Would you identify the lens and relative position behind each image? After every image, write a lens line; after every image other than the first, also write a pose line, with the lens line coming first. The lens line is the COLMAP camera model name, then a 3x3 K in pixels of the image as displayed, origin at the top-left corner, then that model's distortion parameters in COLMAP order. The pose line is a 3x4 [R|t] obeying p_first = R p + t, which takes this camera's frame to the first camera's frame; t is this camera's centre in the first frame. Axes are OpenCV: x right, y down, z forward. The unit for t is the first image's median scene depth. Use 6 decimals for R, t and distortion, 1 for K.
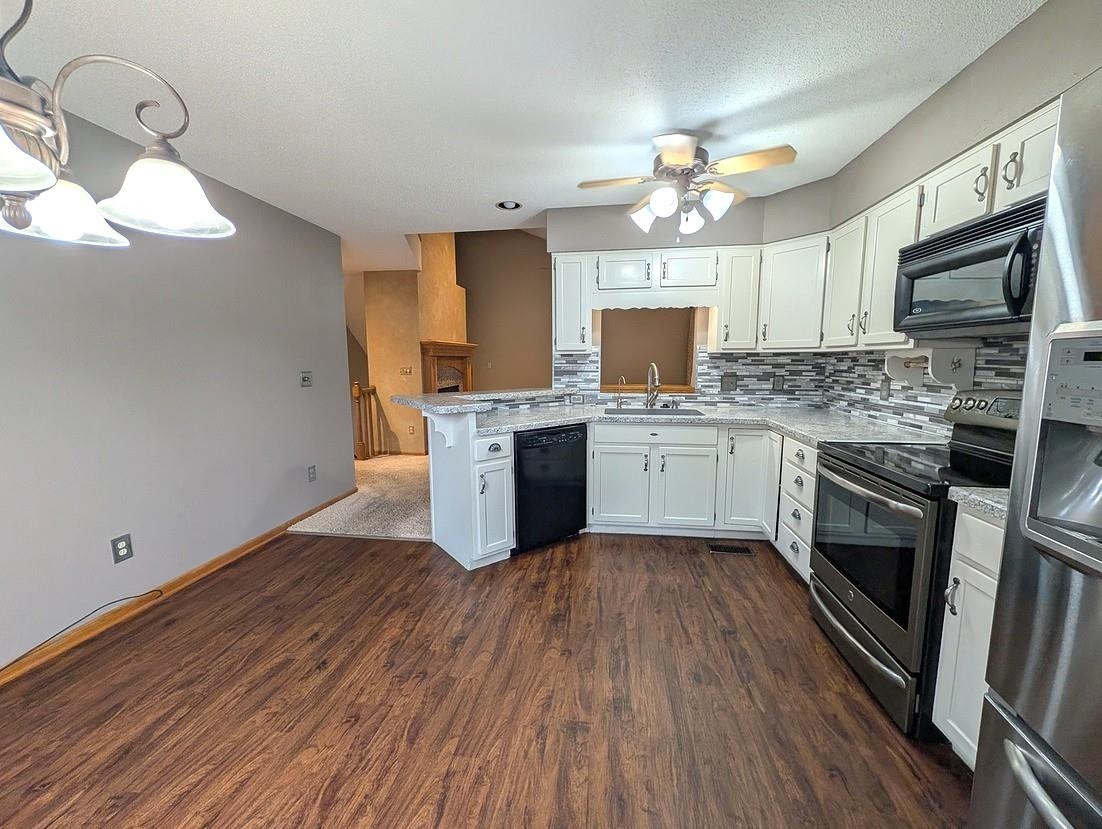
lens RADIAL K [[423.9, 0, 549.0], [0, 423.9, 412.6], [0, 0, 1]] dist [0.000657, -0.000110]
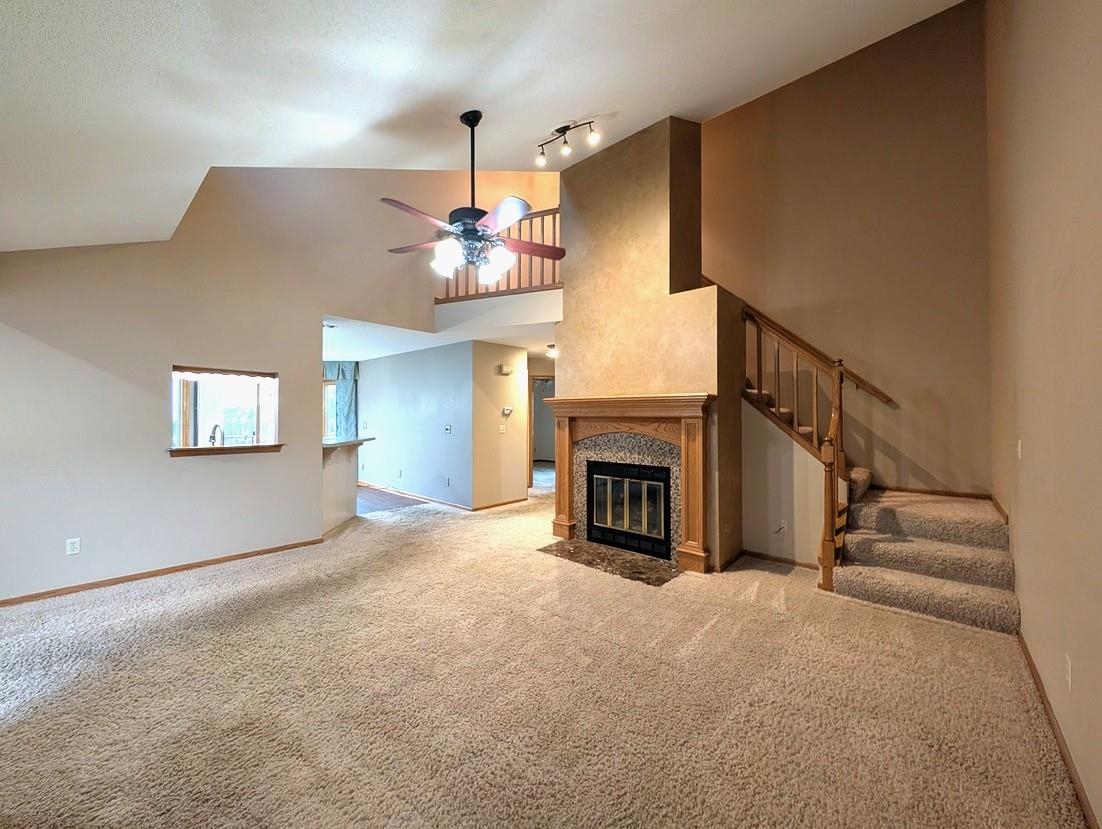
lens RADIAL K [[423.9, 0, 549.0], [0, 423.9, 412.6], [0, 0, 1]] dist [0.000657, -0.000110]
pose [[-0.563148, 0.000809, -0.826356, 0.429143], [-0.101296, 0.992390, 0.070004, -0.200686], [0.820124, 0.123129, -0.558780, 1.467925]]
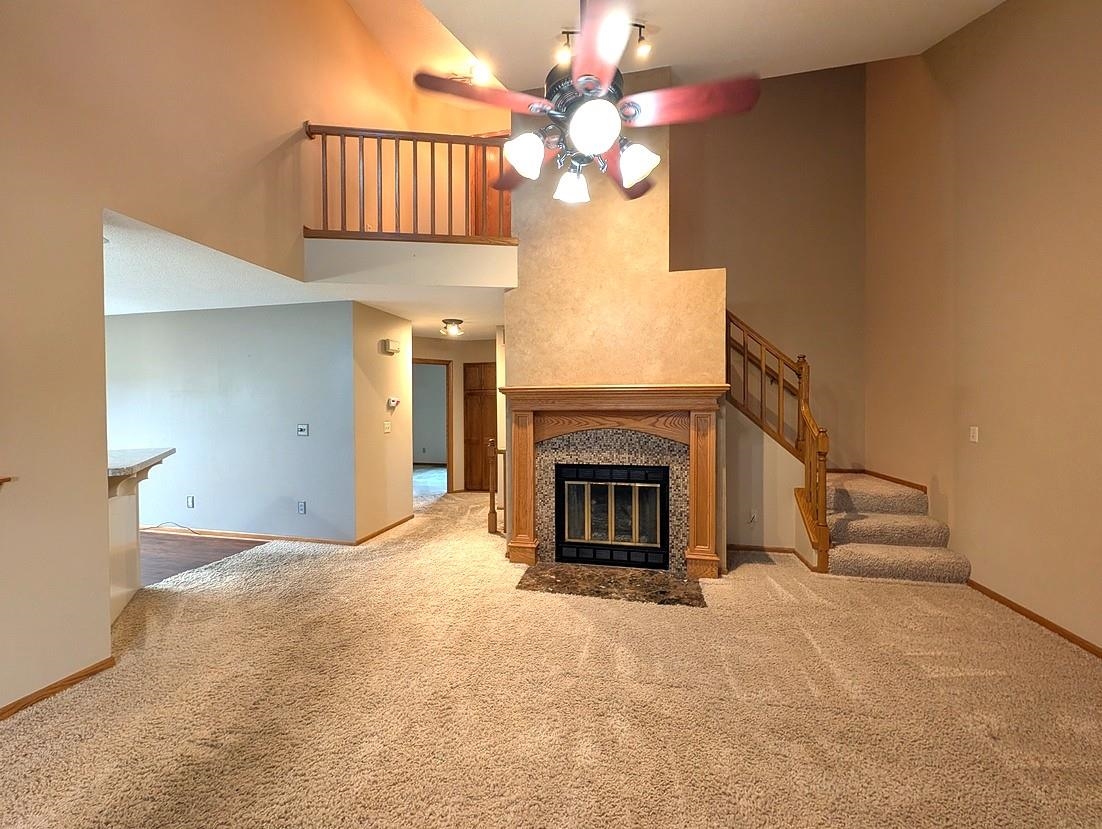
lens RADIAL K [[423.9, 0, 549.0], [0, 423.9, 412.6], [0, 0, 1]] dist [0.000657, -0.000110]
pose [[-0.074584, 0.022726, -0.996956, 0.373423], [-0.122280, 0.991987, 0.031761, -0.158968], [0.989689, 0.124276, -0.071207, 1.109323]]
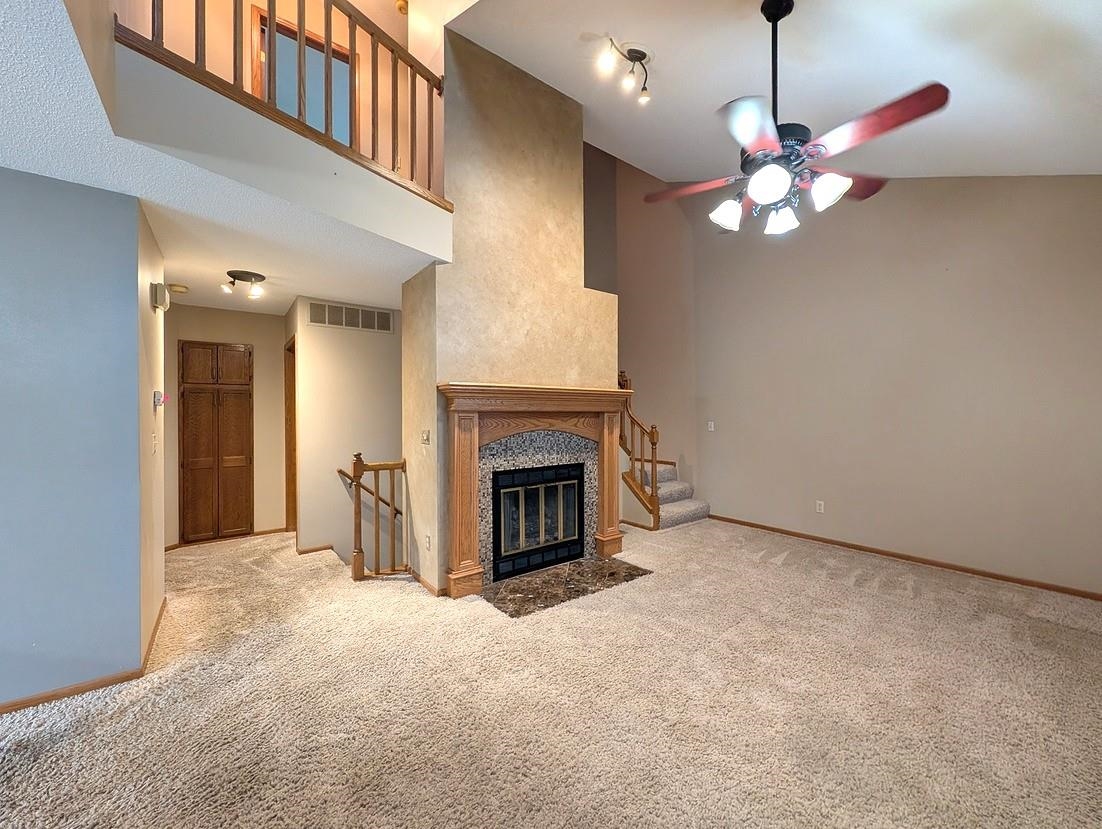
lens RADIAL K [[430.6, 0, 549.3], [0, 430.6, 412.3], [0, 0, 1]] dist [0.000133, -0.000026]
pose [[0.706956, 0.003068, -0.707251, 0.192977], [-0.091793, 0.991931, -0.087452, -0.096306], [0.701276, 0.126745, 0.701532, 0.704646]]
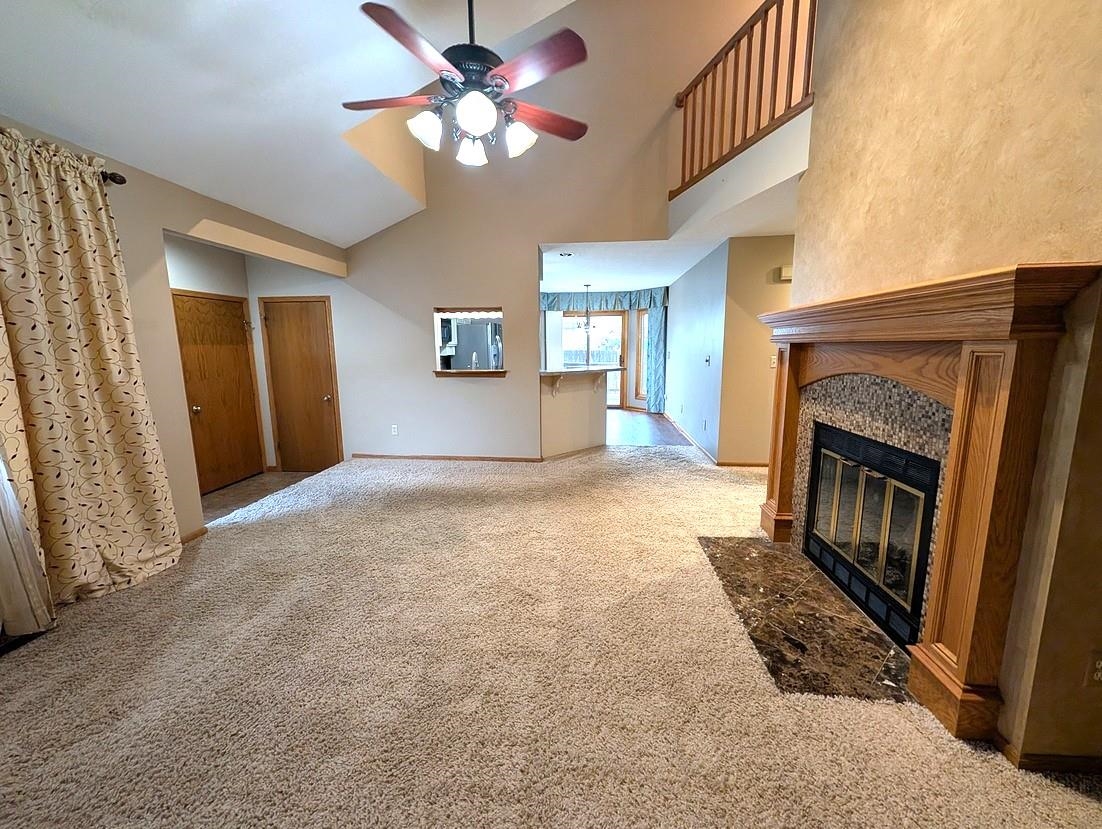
lens RADIAL K [[423.9, 0, 549.0], [0, 423.9, 412.6], [0, 0, 1]] dist [0.000657, -0.000110]
pose [[-0.999389, 0.021467, -0.027577, 0.014147], [0.012987, 0.960718, 0.277222, -0.199863], [0.032445, 0.276694, -0.960410, 1.515497]]
